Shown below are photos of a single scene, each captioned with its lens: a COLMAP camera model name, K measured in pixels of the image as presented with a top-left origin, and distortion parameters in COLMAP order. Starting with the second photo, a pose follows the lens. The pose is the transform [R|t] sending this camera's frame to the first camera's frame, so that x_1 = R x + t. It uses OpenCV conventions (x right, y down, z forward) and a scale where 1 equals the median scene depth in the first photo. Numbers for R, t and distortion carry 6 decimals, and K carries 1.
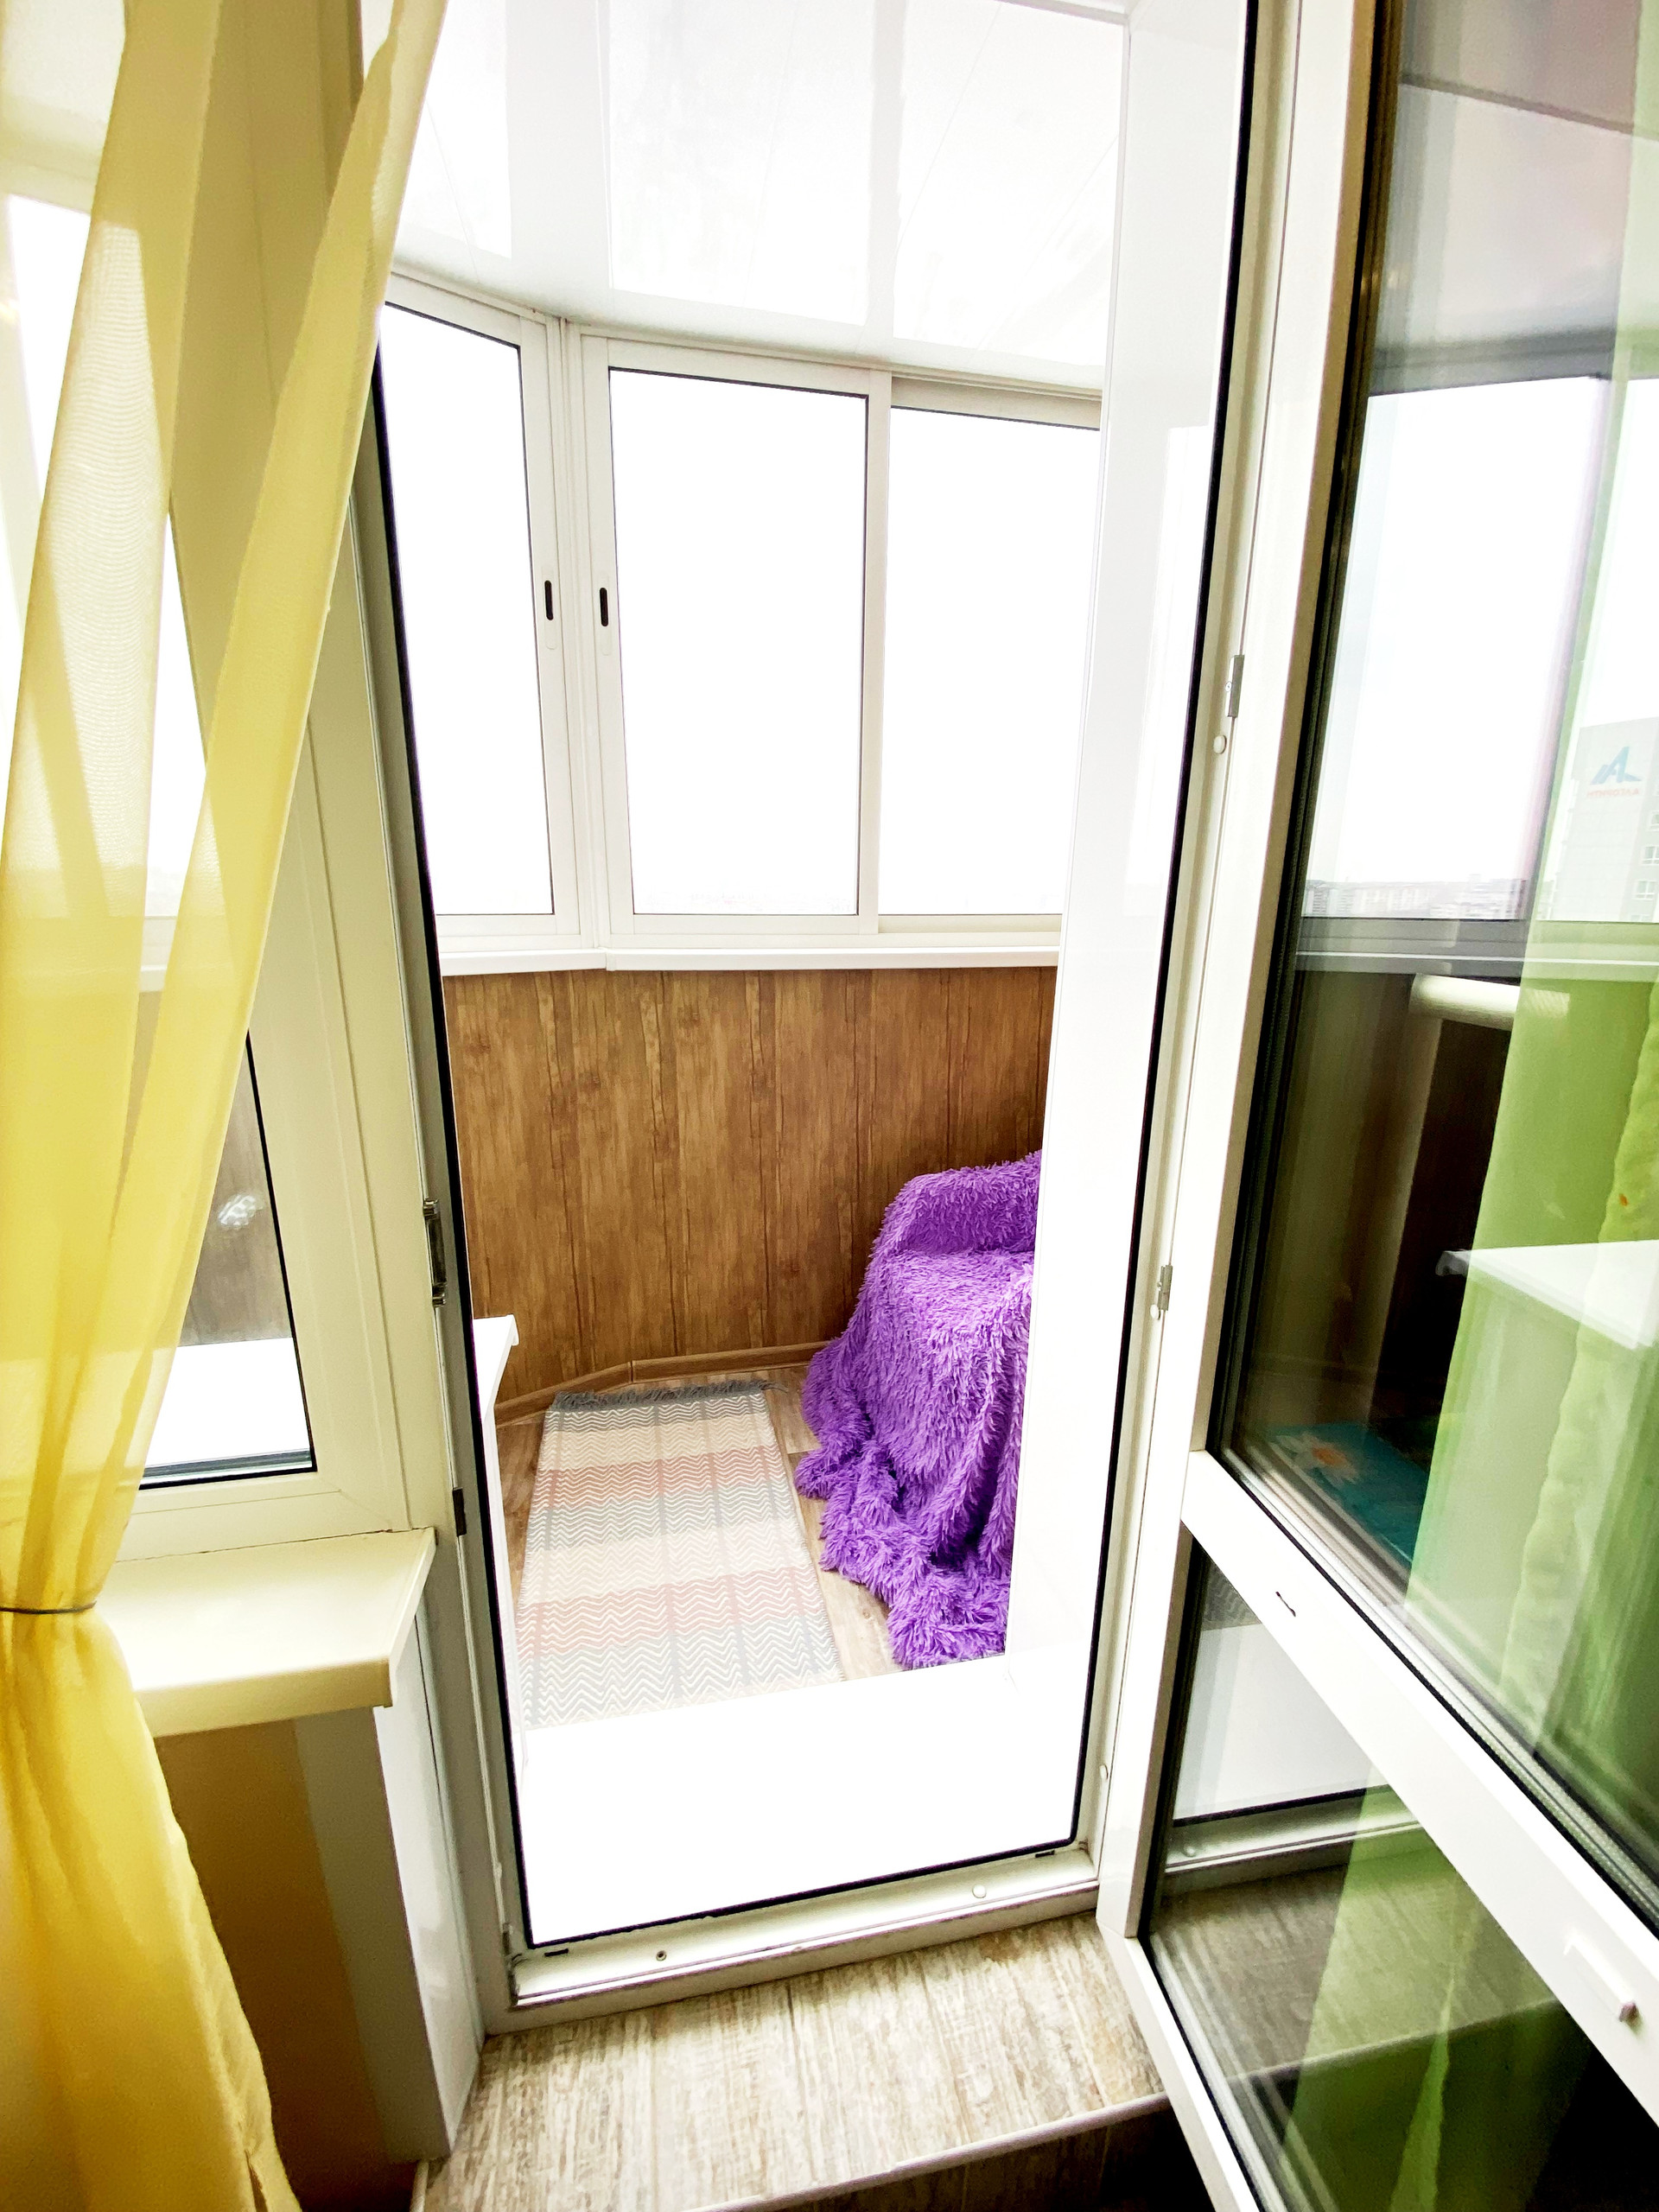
lens RADIAL K [[903.6, 0, 831.2], [0, 903.6, 1104.4], [0, 0, 1]] dist [0.014298, -0.015428]
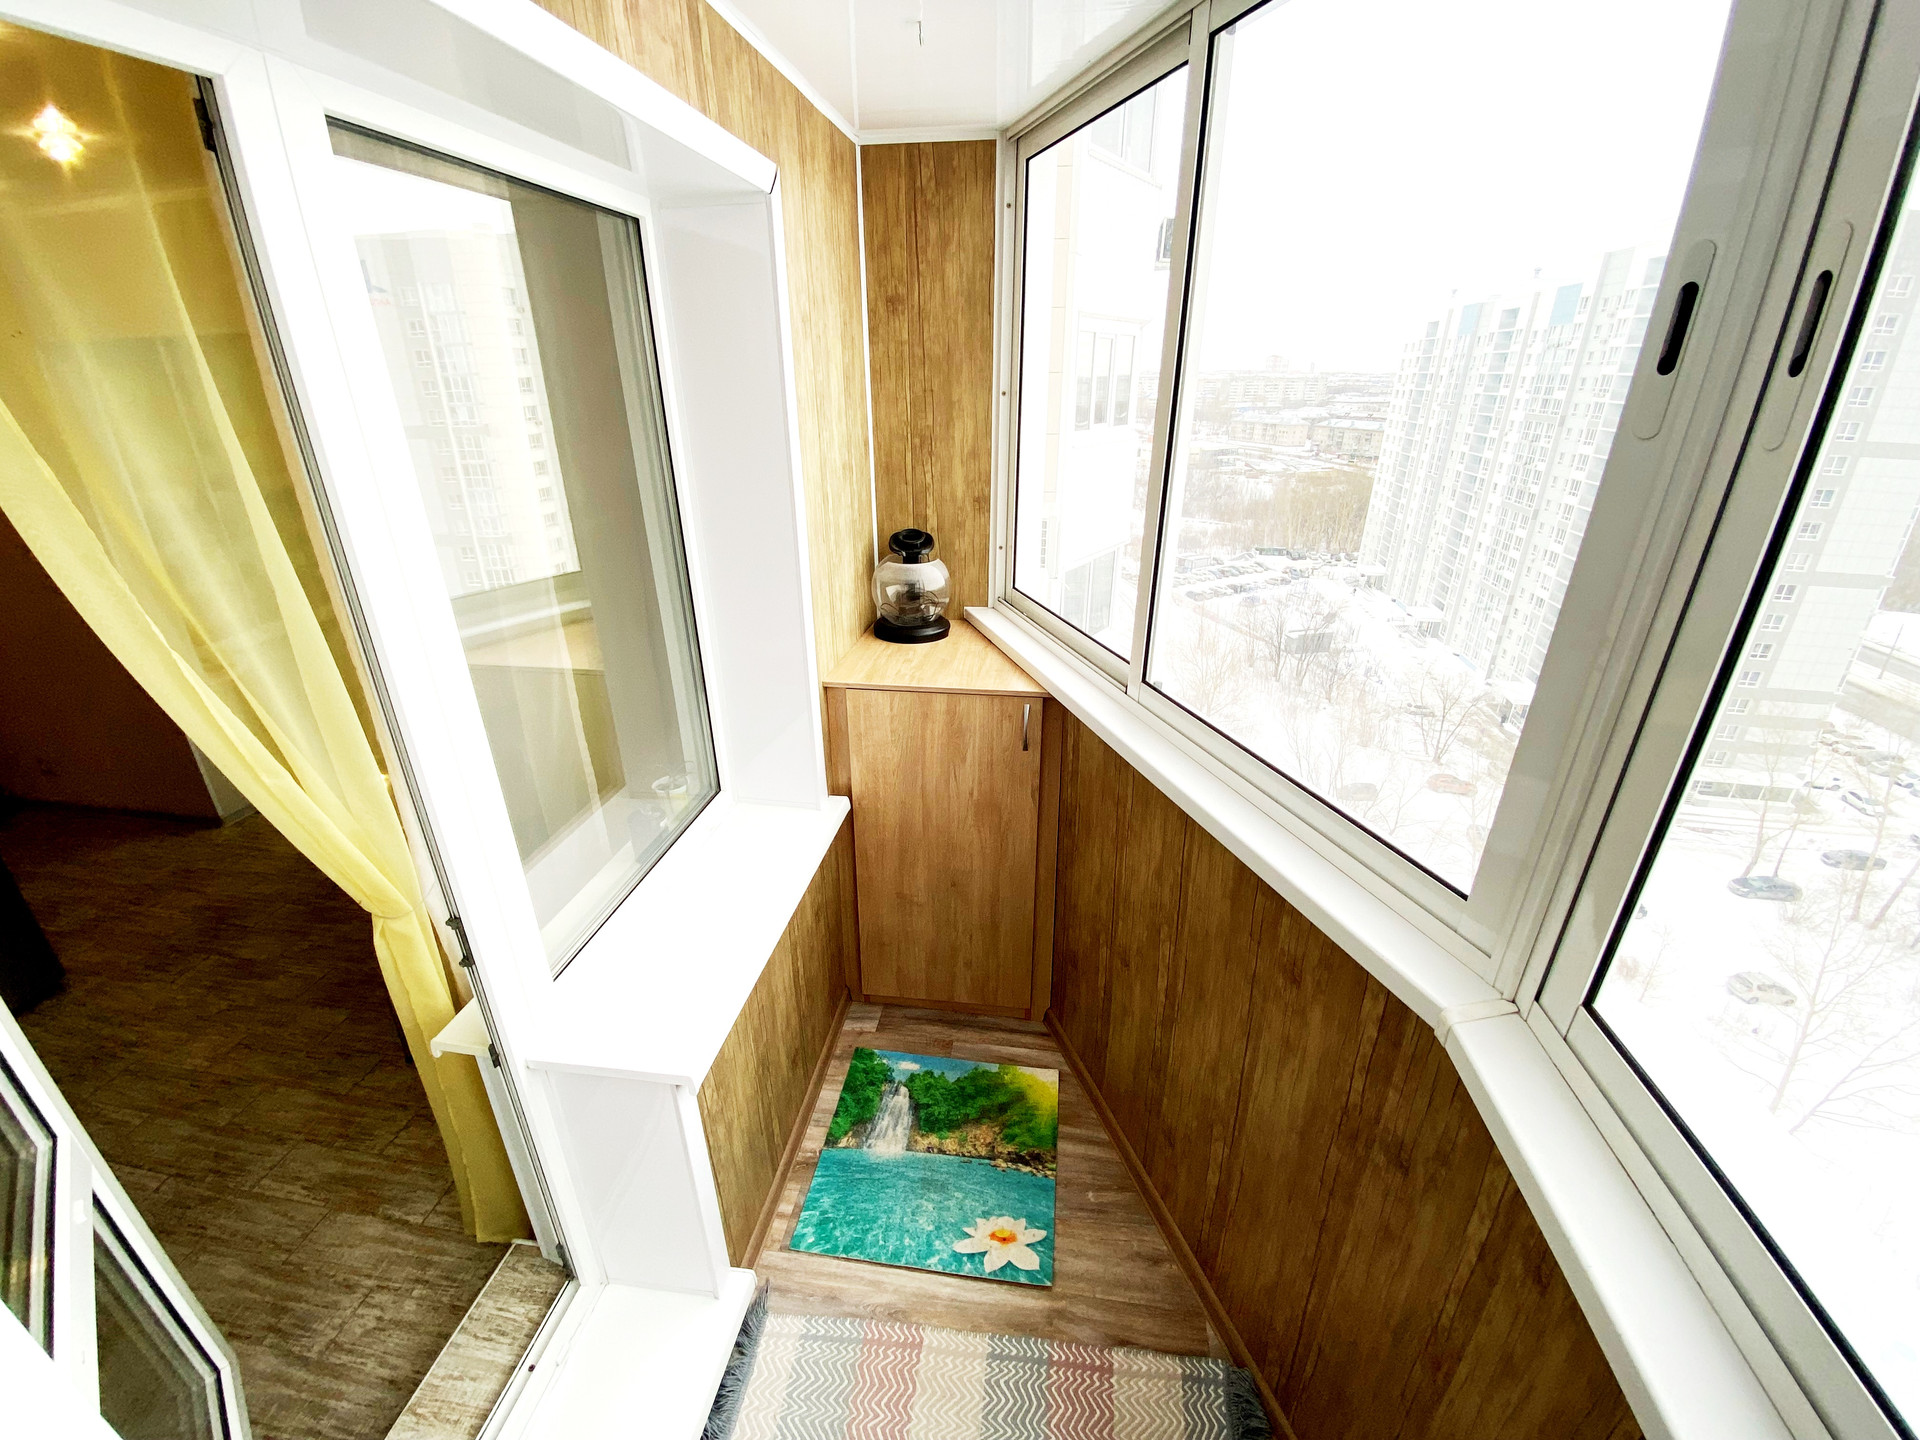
lens RADIAL K [[784.3, 0, 960.0], [0, 784.3, 720.0], [0, 0, 1]] dist [0.014298, -0.015428]
pose [[-0.327230, 0.365335, -0.871465, 0.167015], [-0.245734, 0.857609, 0.451798, -0.415993], [0.912434, 0.361990, -0.190861, 0.718788]]
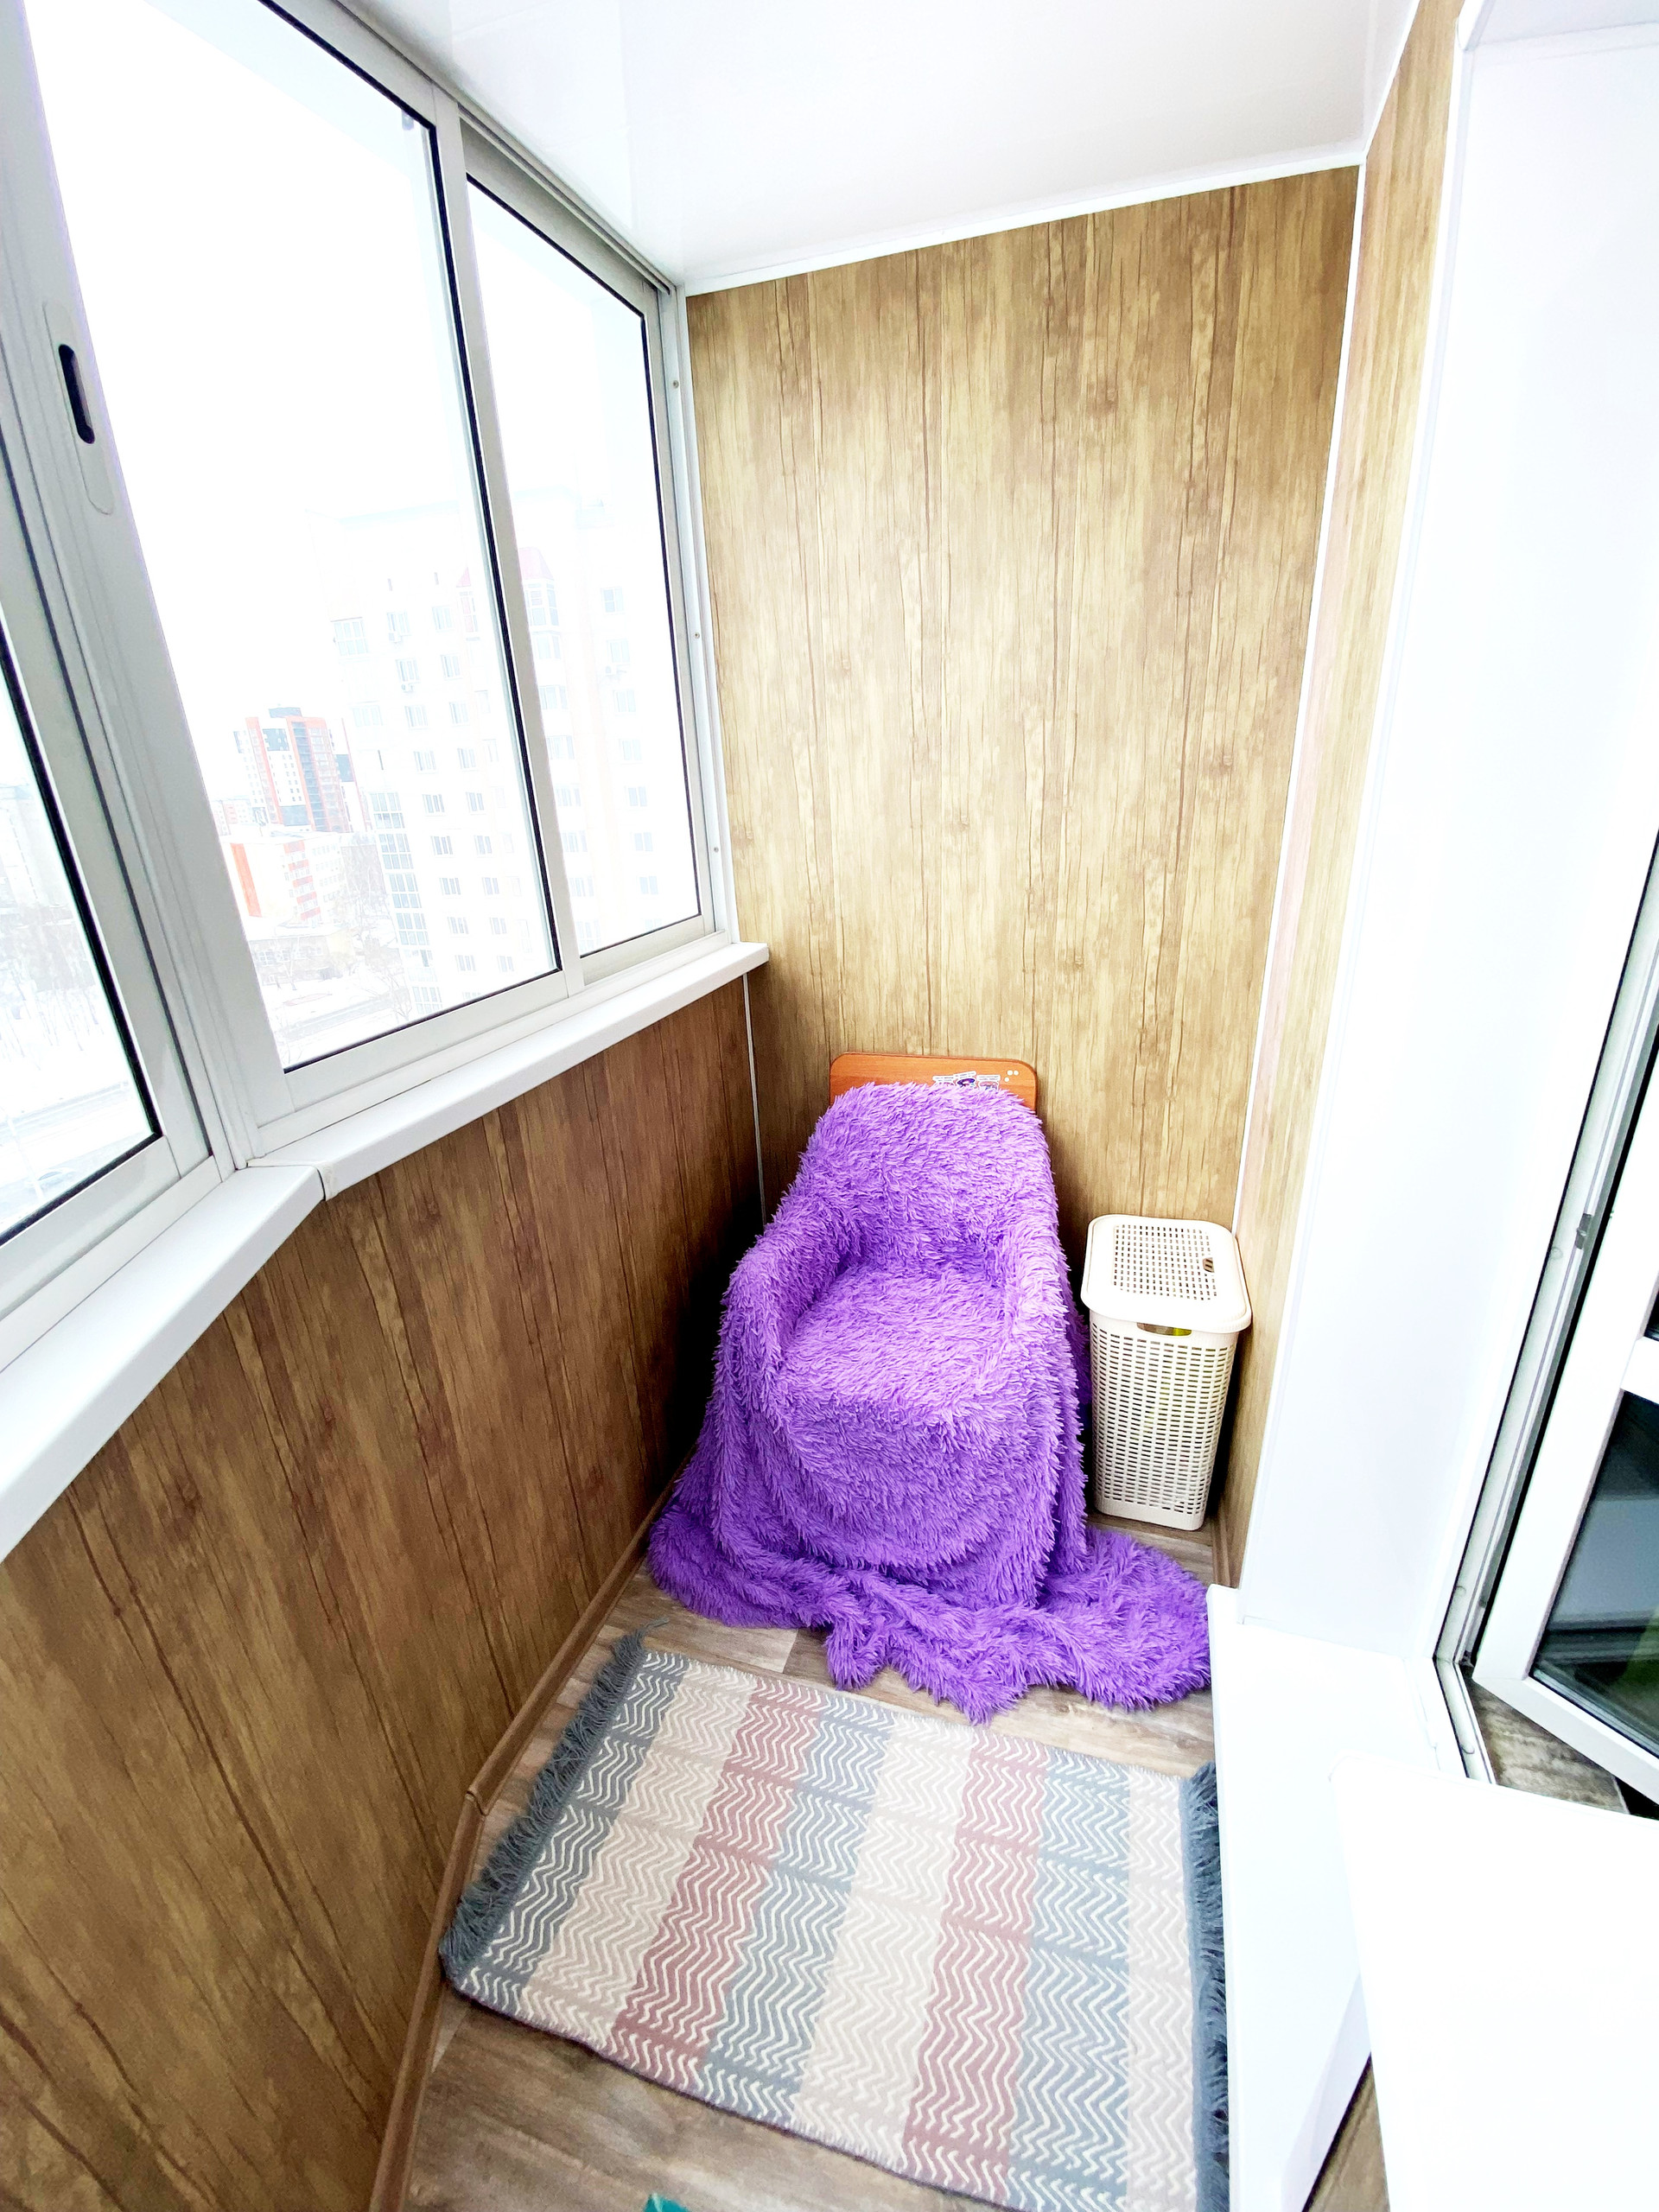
lens RADIAL K [[910.9, 0, 834.4], [0, 910.9, 1099.5], [0, 0, 1]] dist [-0.001179, -0.014917]
pose [[0.489262, -0.345145, 0.800935, -0.451345], [0.278431, 0.932117, 0.231591, -0.219489], [-0.826498, 0.109696, 0.552149, 0.465793]]
